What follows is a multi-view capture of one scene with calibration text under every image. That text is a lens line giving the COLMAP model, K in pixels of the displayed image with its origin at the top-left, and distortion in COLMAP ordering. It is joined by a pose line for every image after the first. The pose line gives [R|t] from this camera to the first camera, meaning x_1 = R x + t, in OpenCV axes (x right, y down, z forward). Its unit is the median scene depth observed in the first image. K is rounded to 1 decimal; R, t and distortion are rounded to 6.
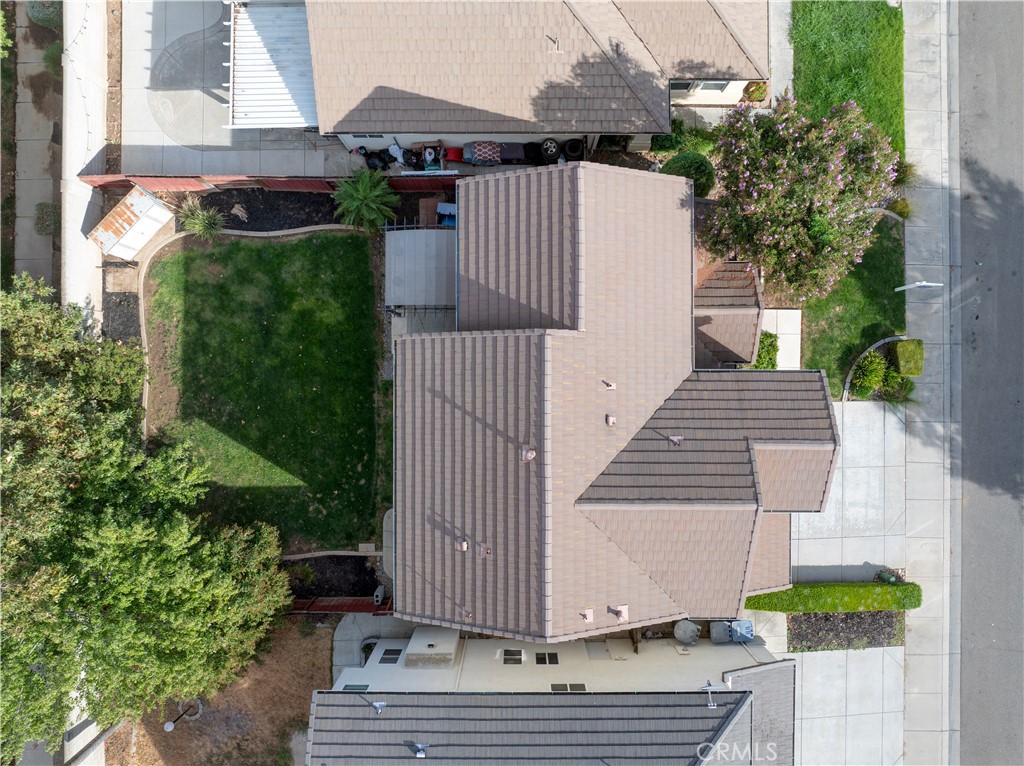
lens RADIAL K [[681.8, 0, 512.0], [0, 681.8, 383.0], [0, 0, 1]] dist [0.056284, -0.054449]
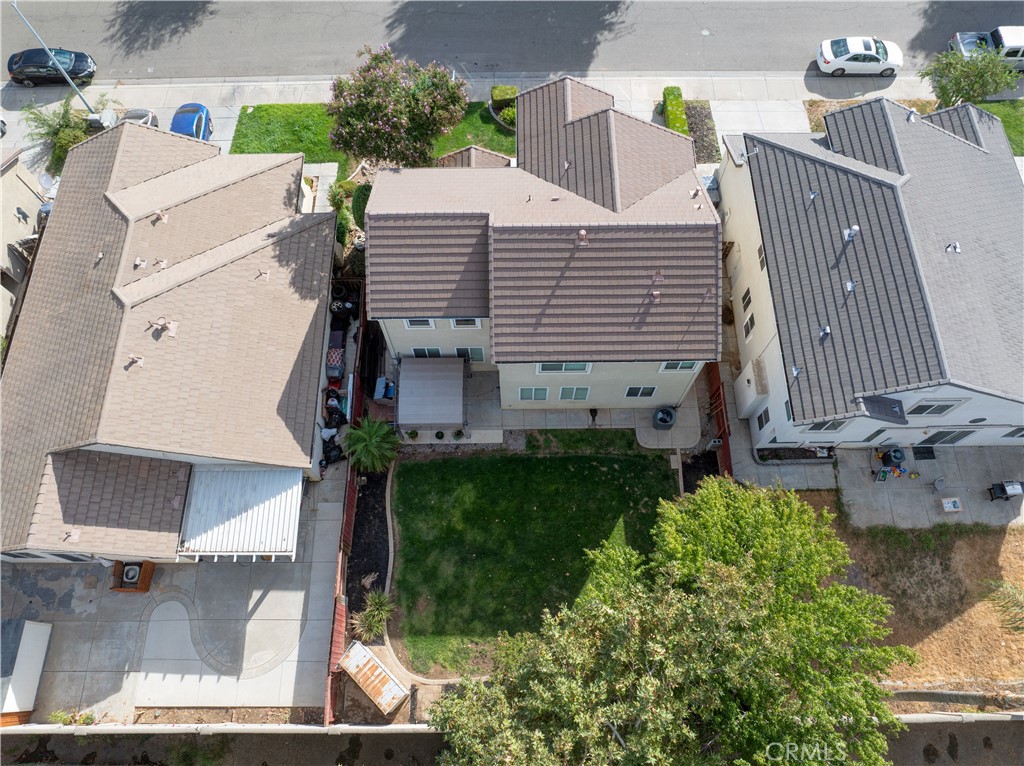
lens RADIAL K [[685.9, 0, 520.1], [0, 685.9, 385.0], [0, 0, 1]] dist [0.085888, -0.080439]
pose [[-0.012079, -0.925628, 0.378242, -0.578041], [0.999921, -0.009842, 0.007847, -0.023964], [-0.003541, 0.378307, 0.925674, -0.108184]]
